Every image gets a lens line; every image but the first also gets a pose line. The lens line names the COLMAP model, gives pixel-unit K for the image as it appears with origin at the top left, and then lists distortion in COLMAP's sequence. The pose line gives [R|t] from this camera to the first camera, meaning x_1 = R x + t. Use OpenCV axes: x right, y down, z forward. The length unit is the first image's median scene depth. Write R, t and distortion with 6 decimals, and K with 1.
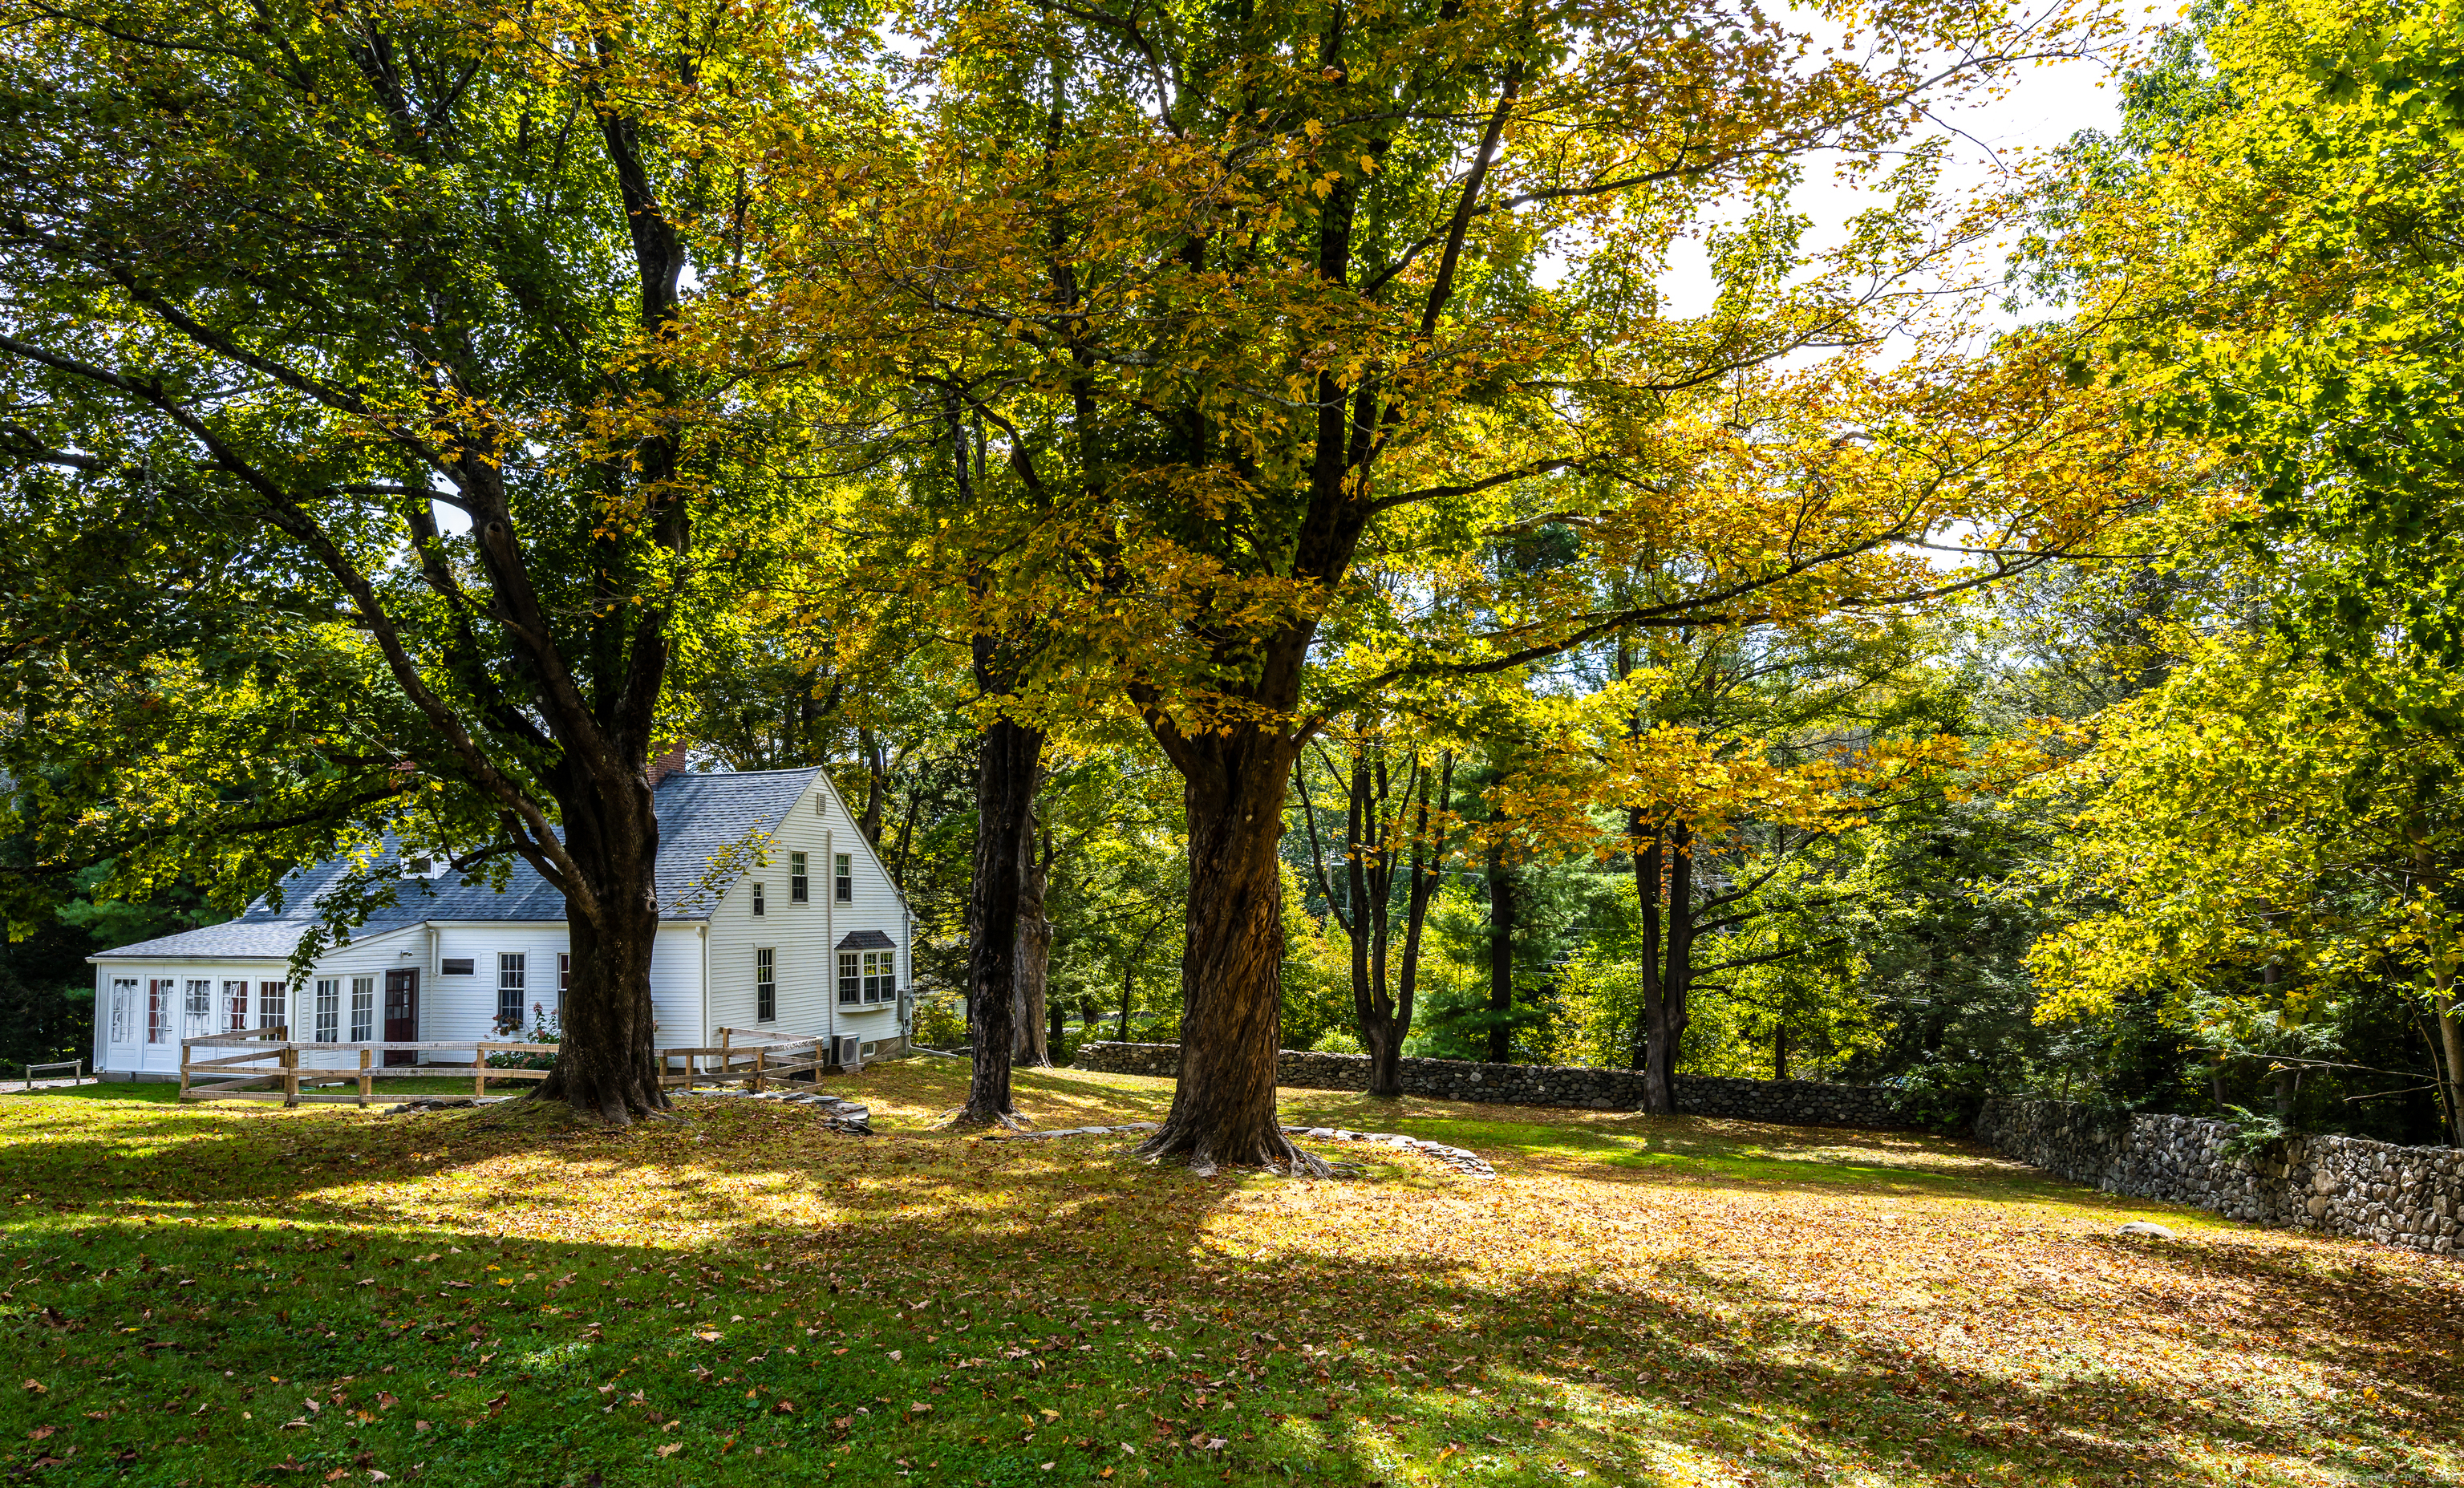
lens RADIAL K [[1857.8, 0, 1232.0], [0, 1857.8, 744.0], [0, 0, 1]] dist [-0.003749, -0.005979]
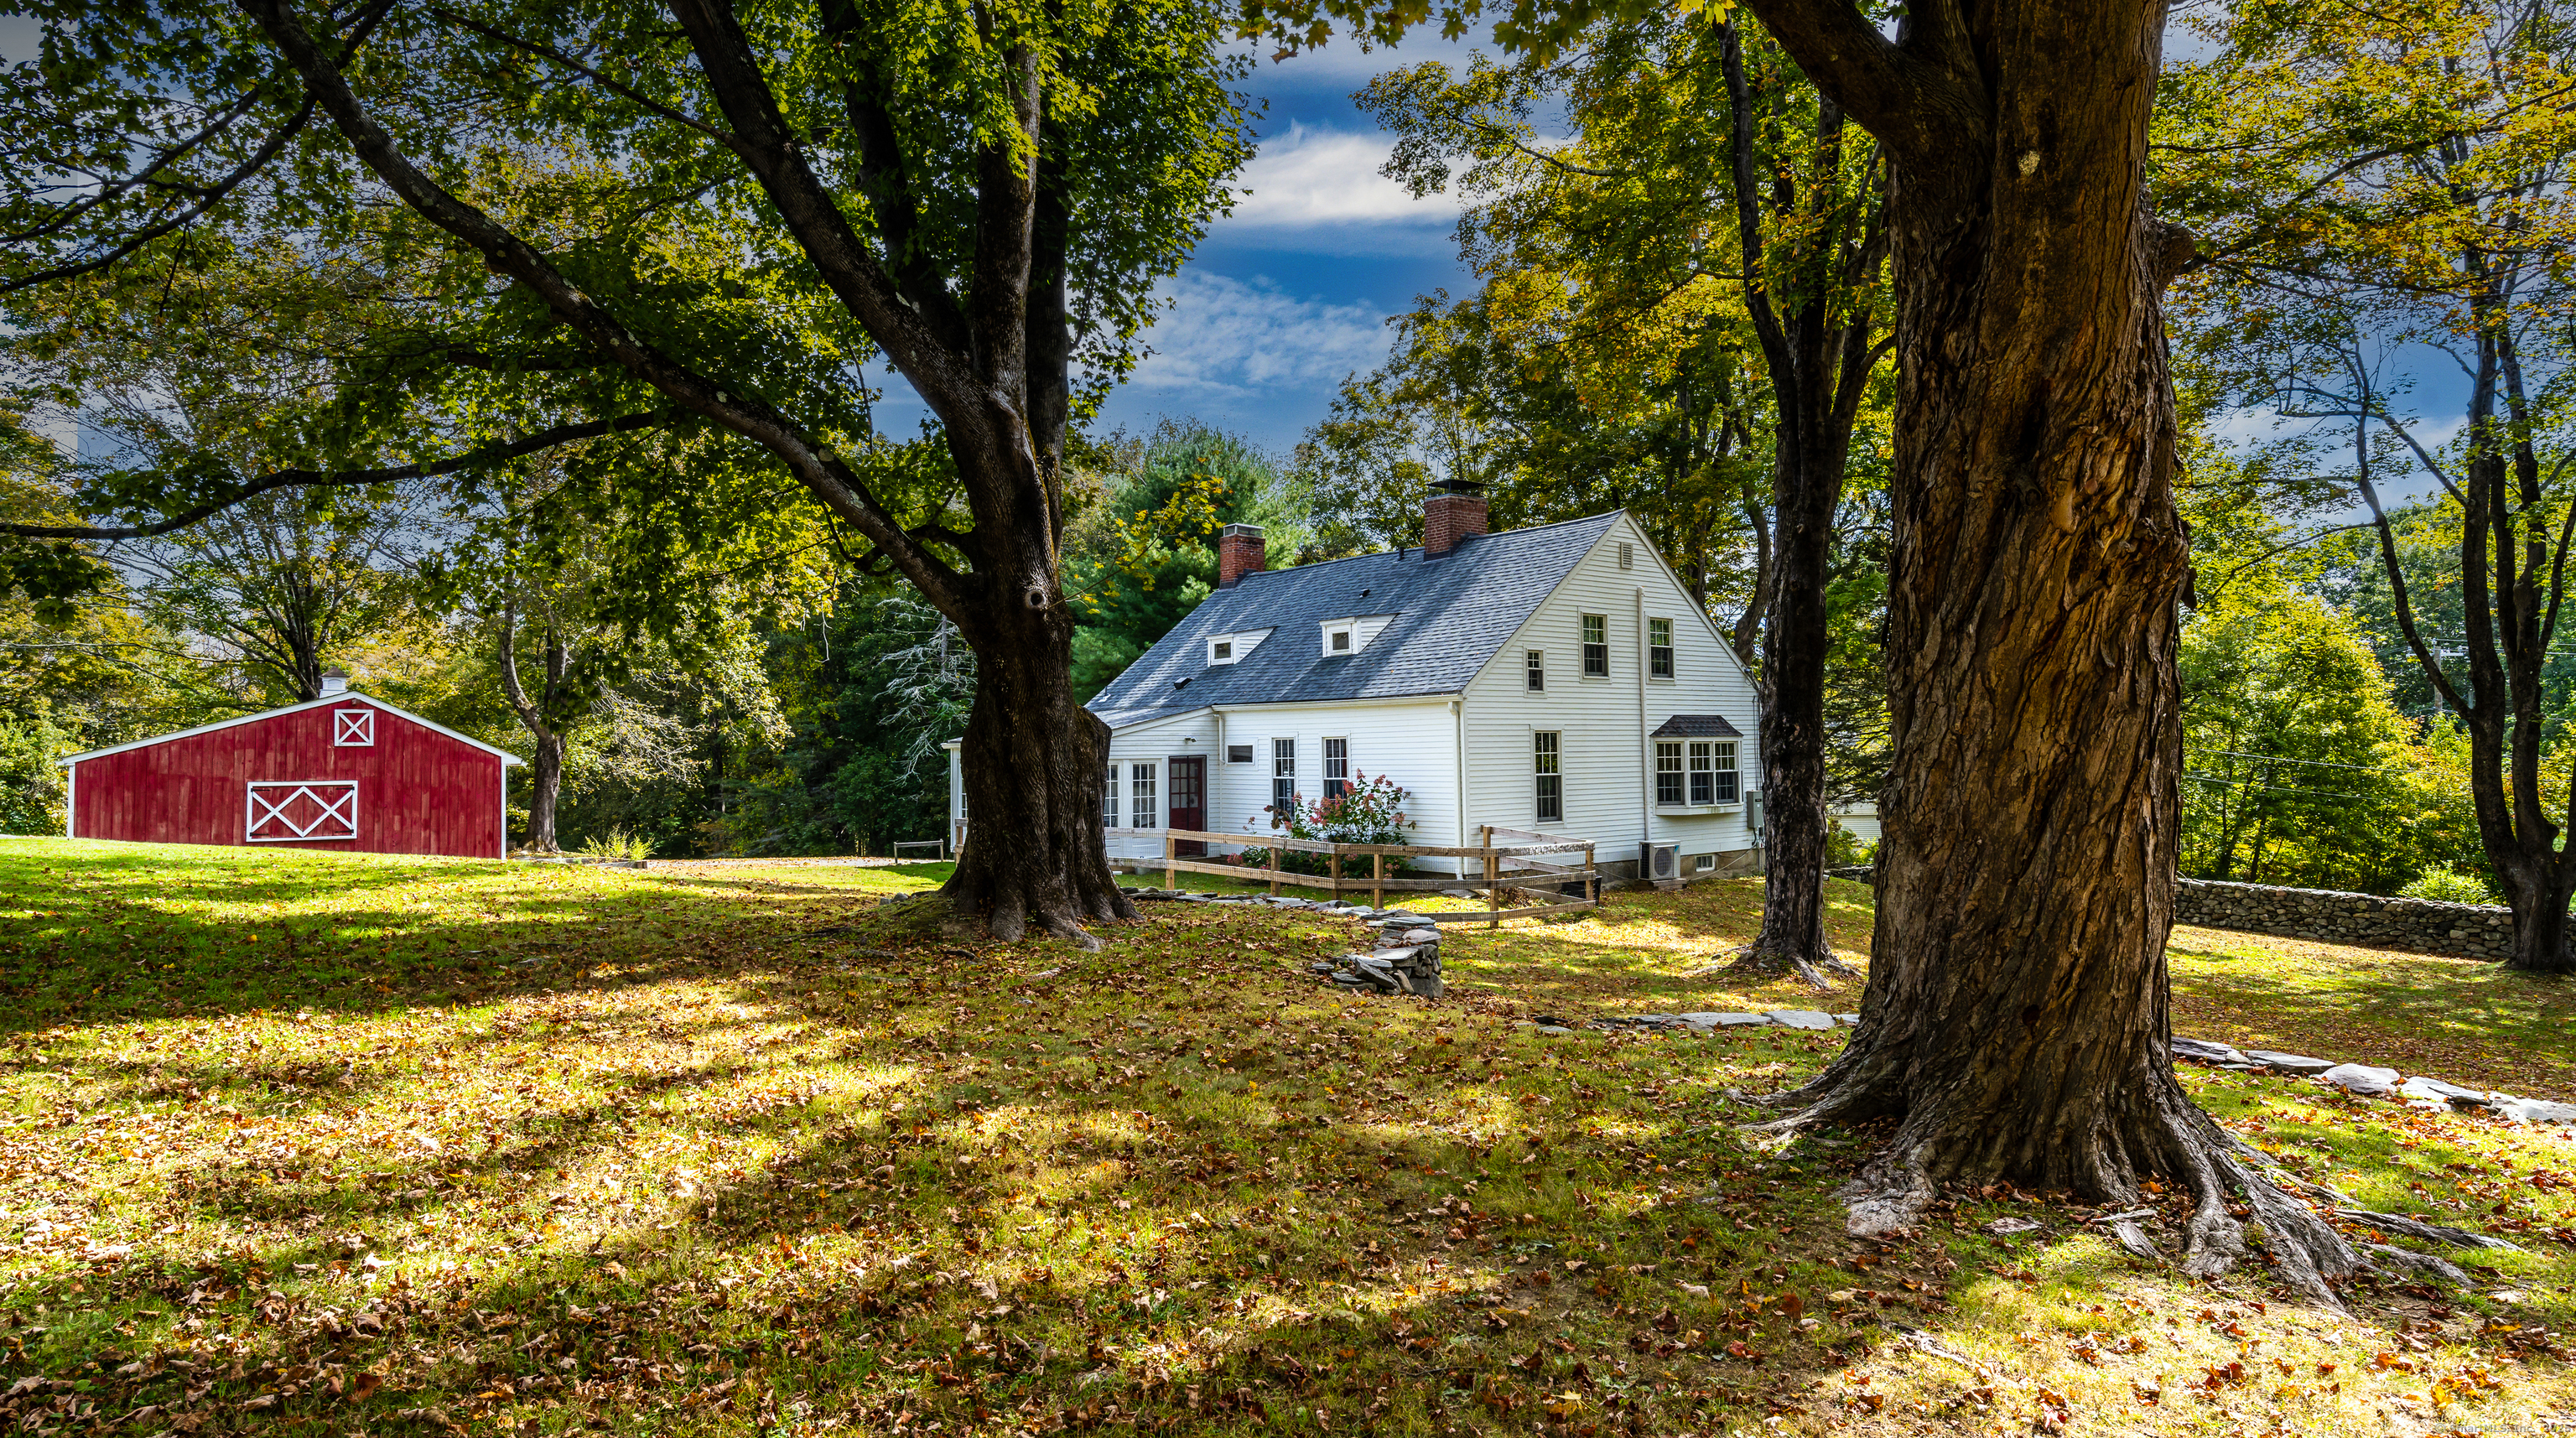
lens RADIAL K [[1502.5, 0, 1288.0], [0, 1502.5, 719.0], [0, 0, 1]] dist [0.001447, -0.000201]
pose [[0.821081, -0.012796, -0.570668, 0.028984], [0.048281, 0.997723, 0.047096, 0.066474], [0.568766, -0.066222, 0.819829, 0.388512]]
